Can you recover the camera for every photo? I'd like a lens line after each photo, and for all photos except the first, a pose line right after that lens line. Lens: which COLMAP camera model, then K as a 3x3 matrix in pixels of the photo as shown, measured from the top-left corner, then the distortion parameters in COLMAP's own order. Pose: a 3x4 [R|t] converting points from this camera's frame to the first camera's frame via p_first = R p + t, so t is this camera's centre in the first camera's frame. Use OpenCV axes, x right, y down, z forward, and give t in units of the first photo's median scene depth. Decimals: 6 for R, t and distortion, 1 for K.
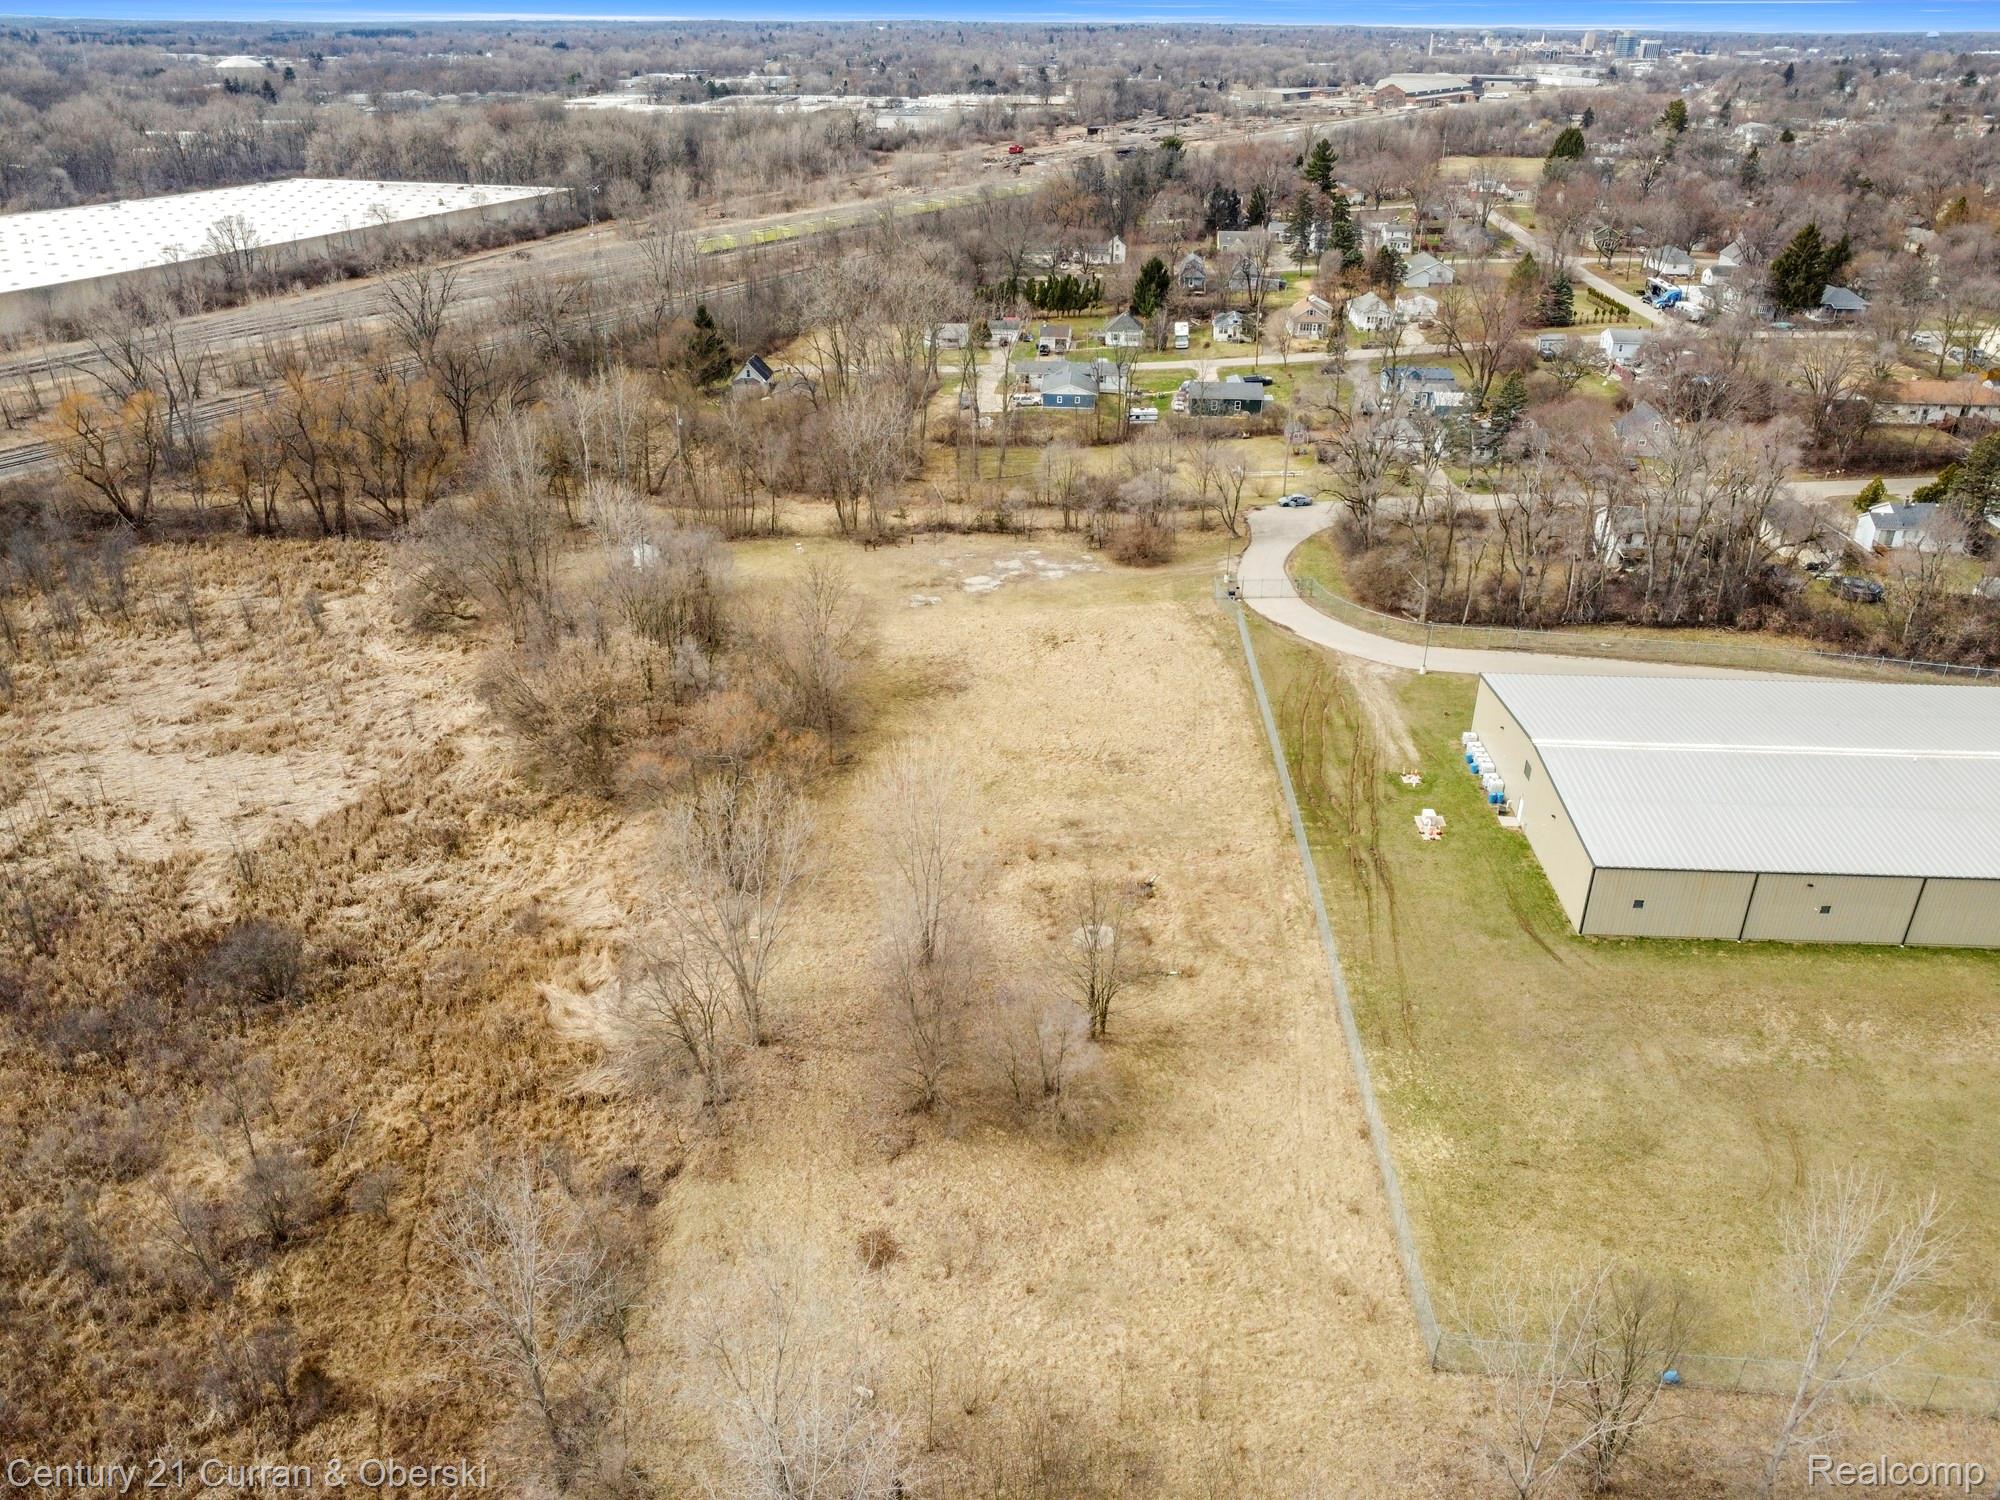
lens RADIAL K [[1448.6, 0, 1001.8], [0, 1448.6, 747.9], [0, 0, 1]] dist [-0.022901, -0.013851]
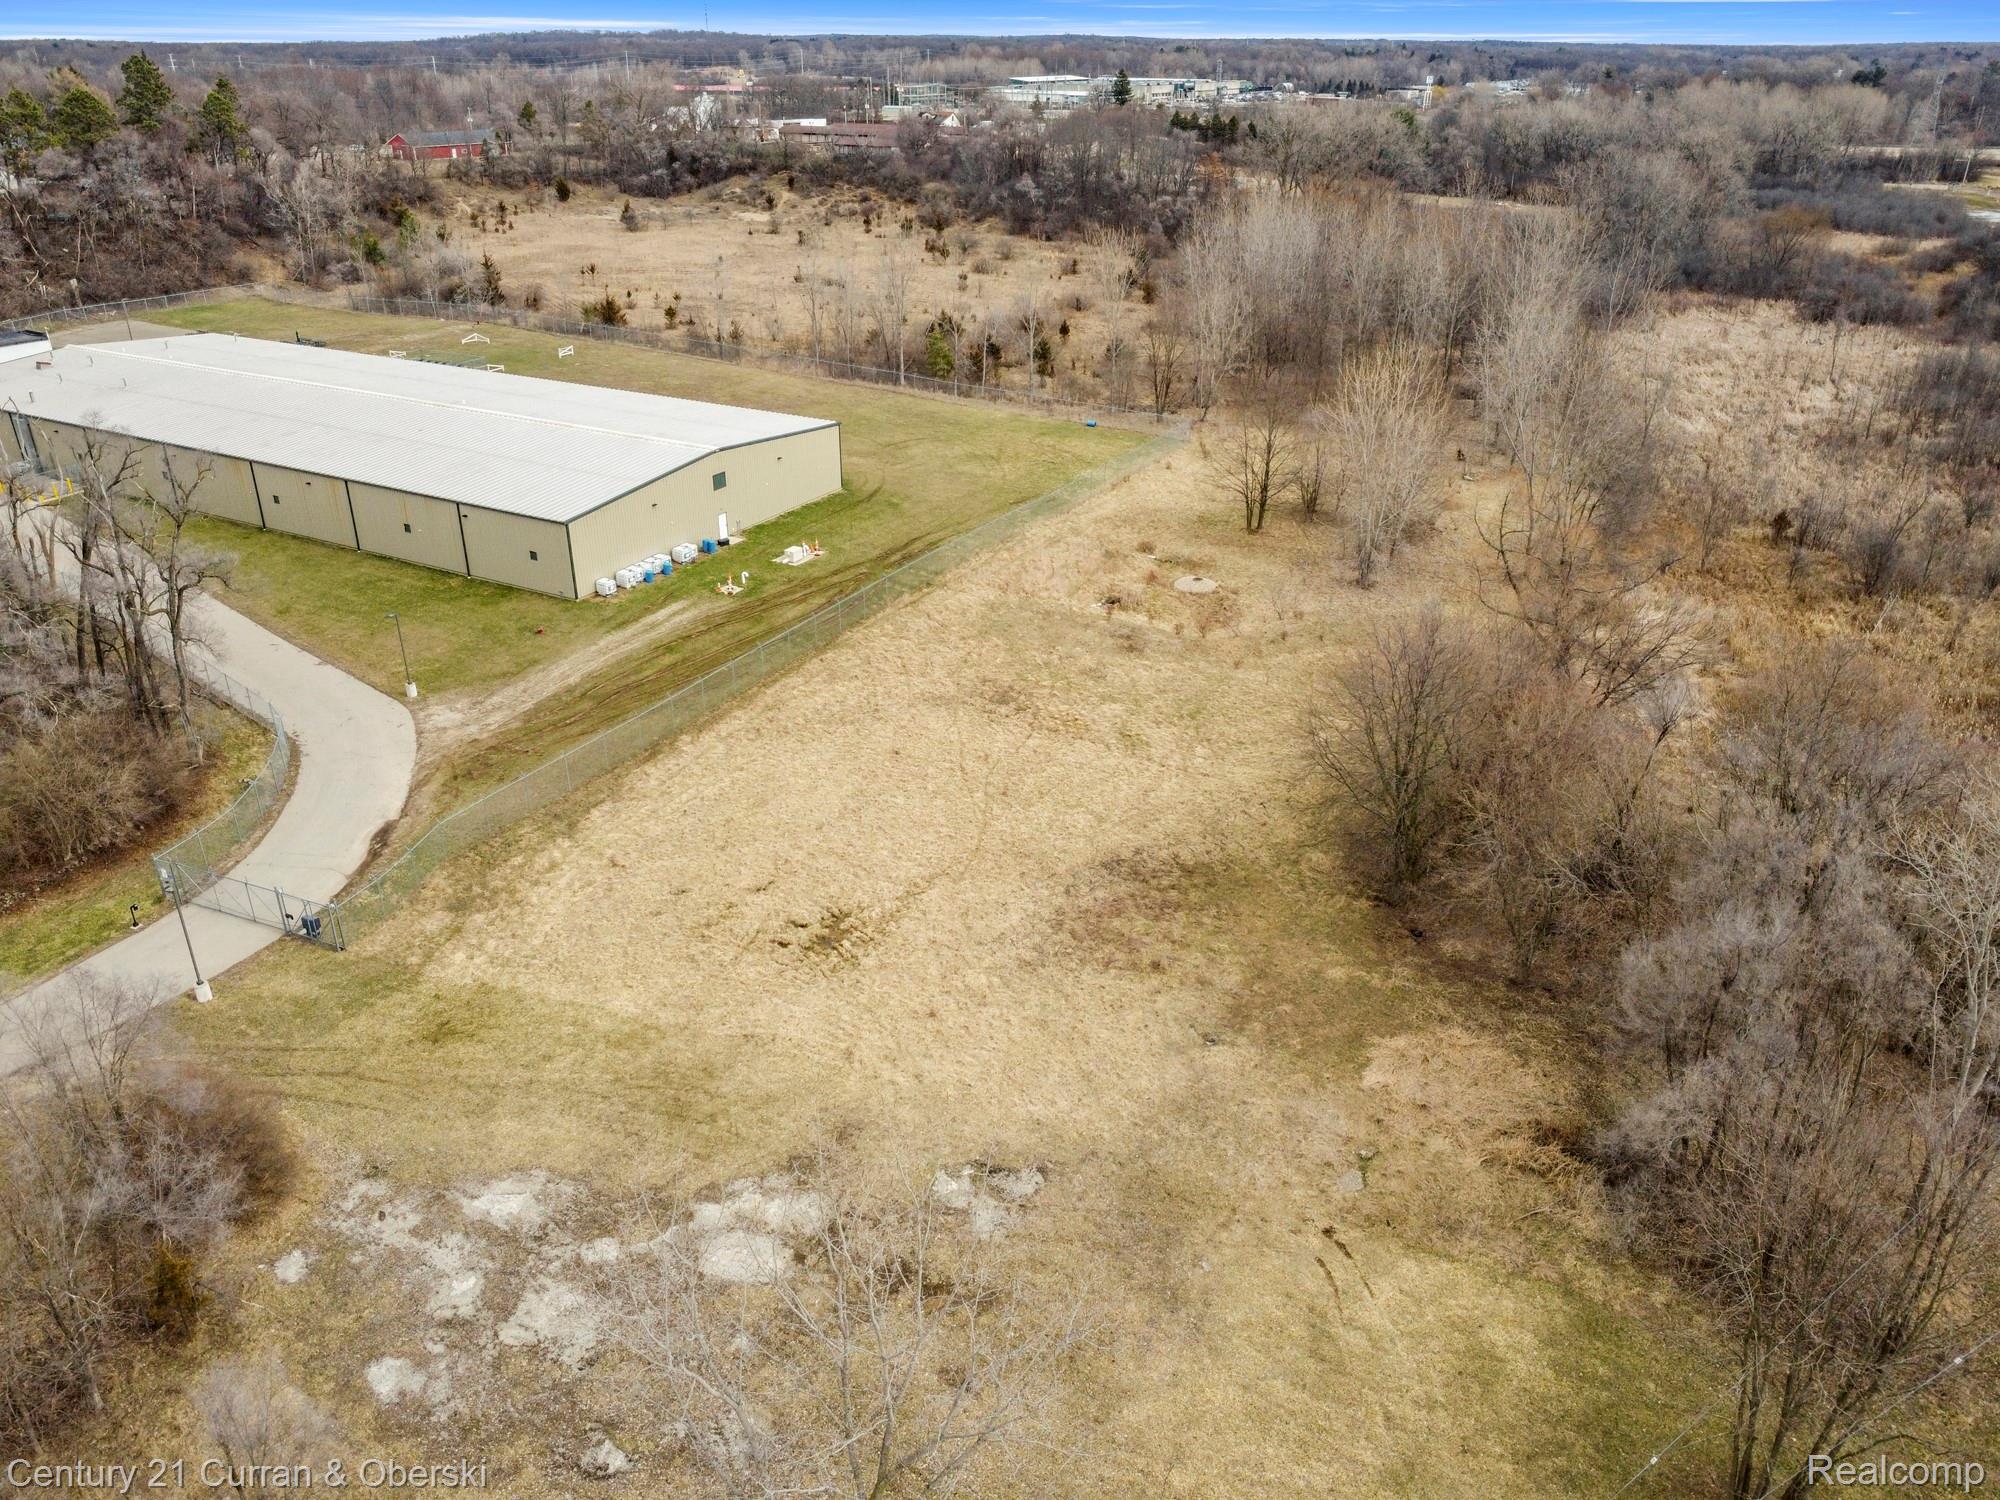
lens RADIAL K [[1448.6, 0, 1001.8], [0, 1448.6, 747.9], [0, 0, 1]] dist [-0.022901, -0.013851]
pose [[-0.895228, -0.204561, 0.395880, -0.176103], [0.194750, 0.619457, 0.760490, -0.437132], [-0.400797, 0.757910, -0.514717, 1.175087]]
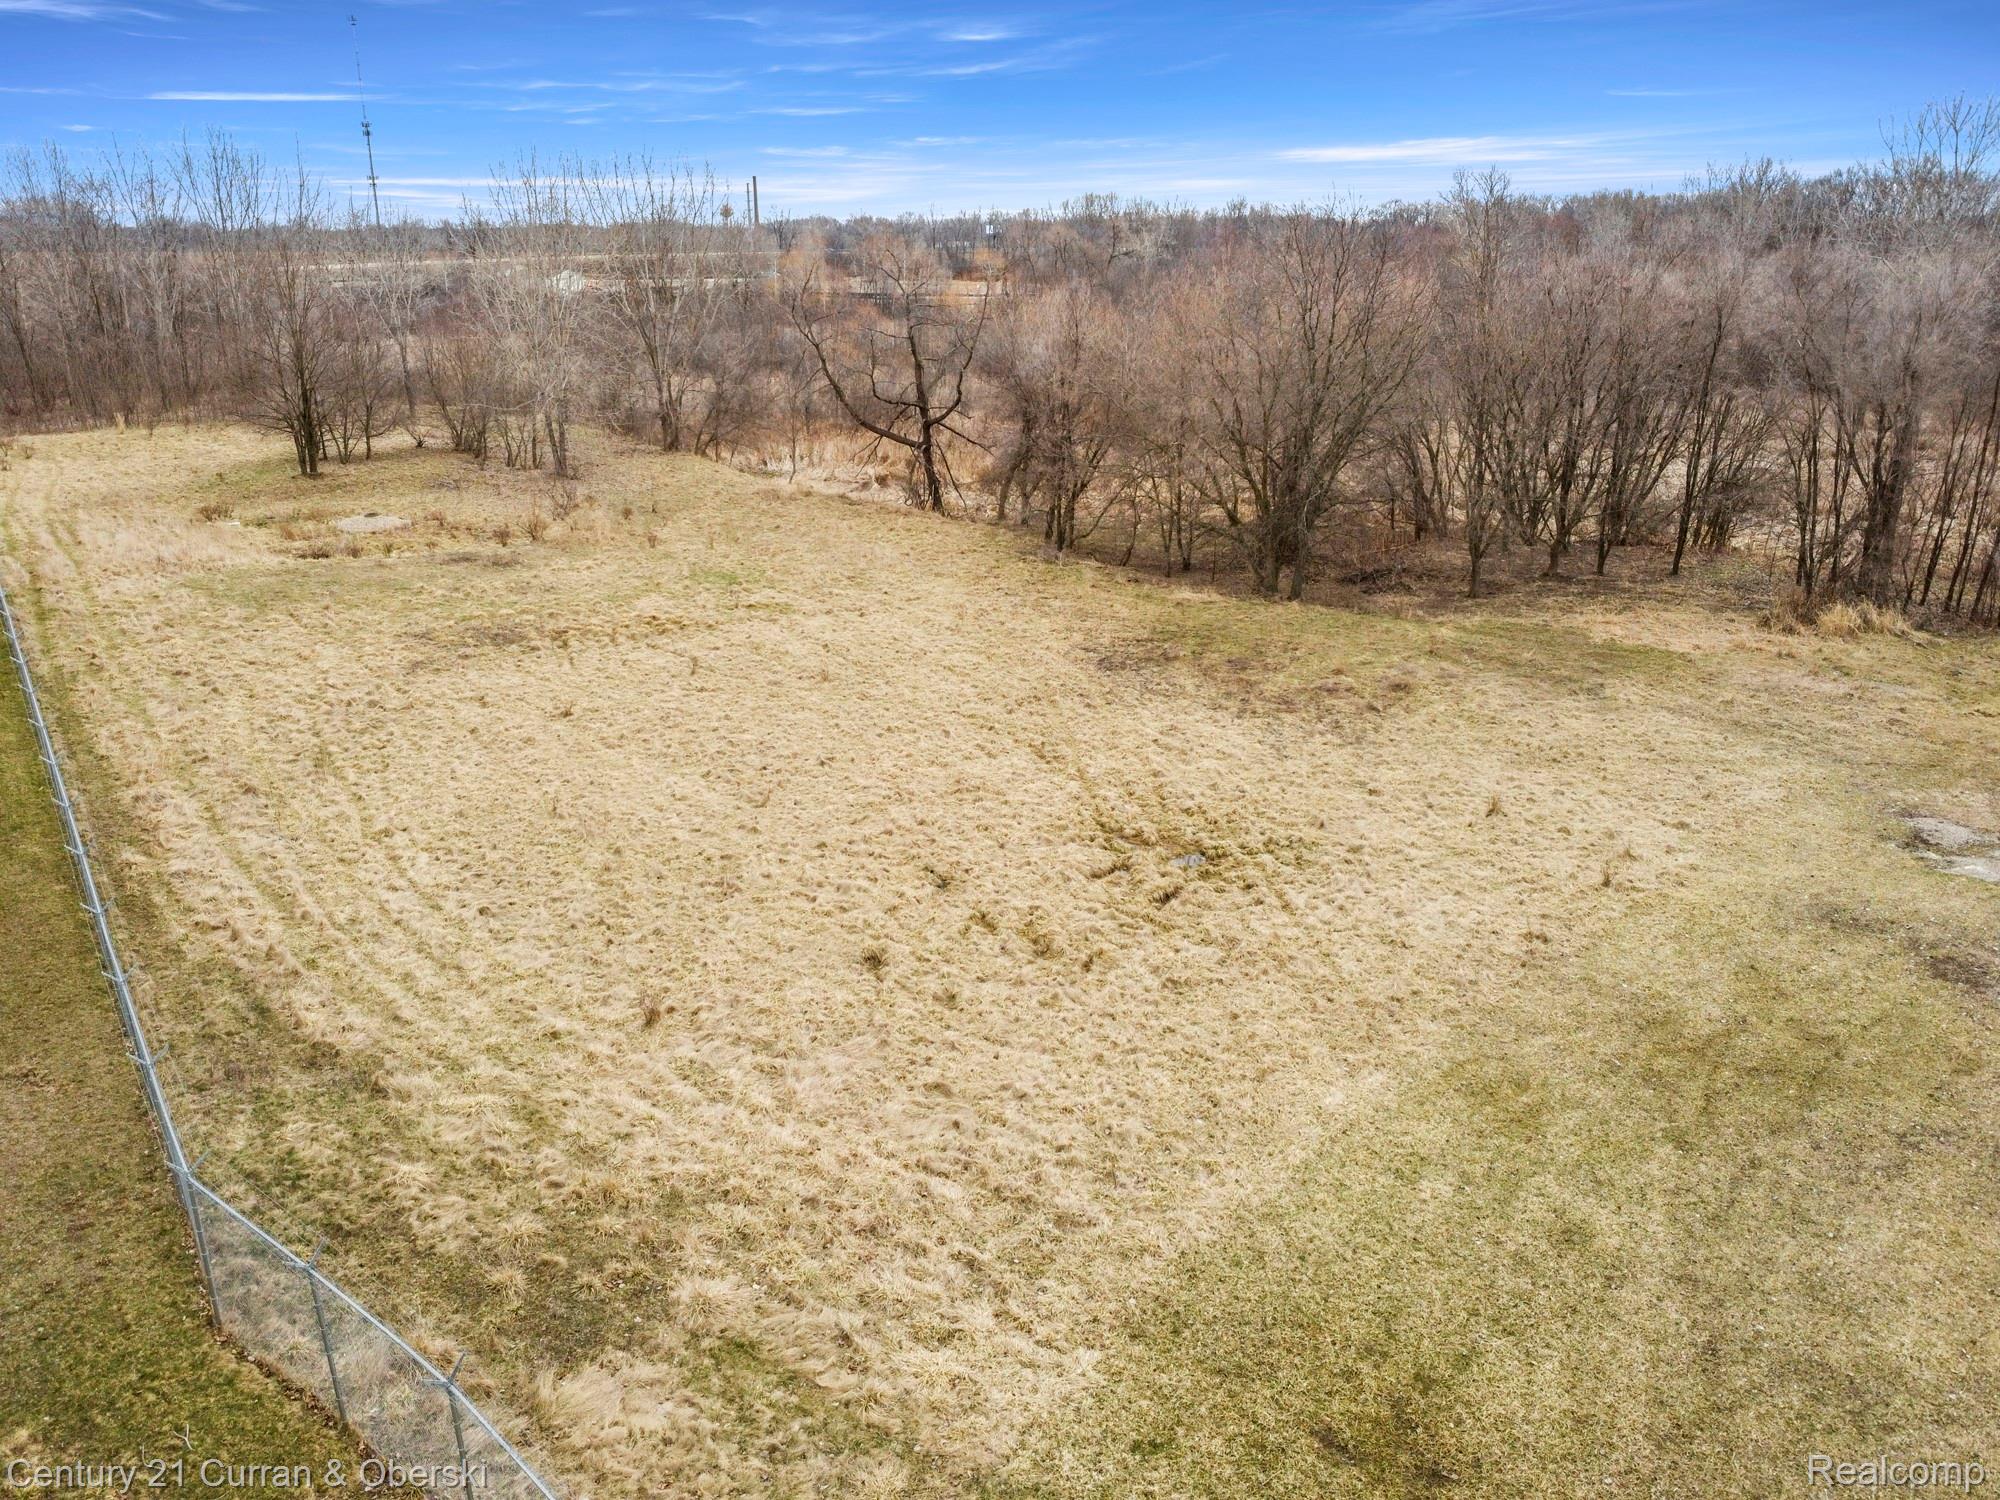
lens RADIAL K [[1448.6, 0, 1001.8], [0, 1448.6, 747.9], [0, 0, 1]] dist [-0.022901, -0.013851]
pose [[-0.778062, 0.205996, -0.593452, 0.178459], [-0.288025, 0.722570, 0.628438, -0.212813], [0.558266, 0.659893, -0.502872, 1.094827]]
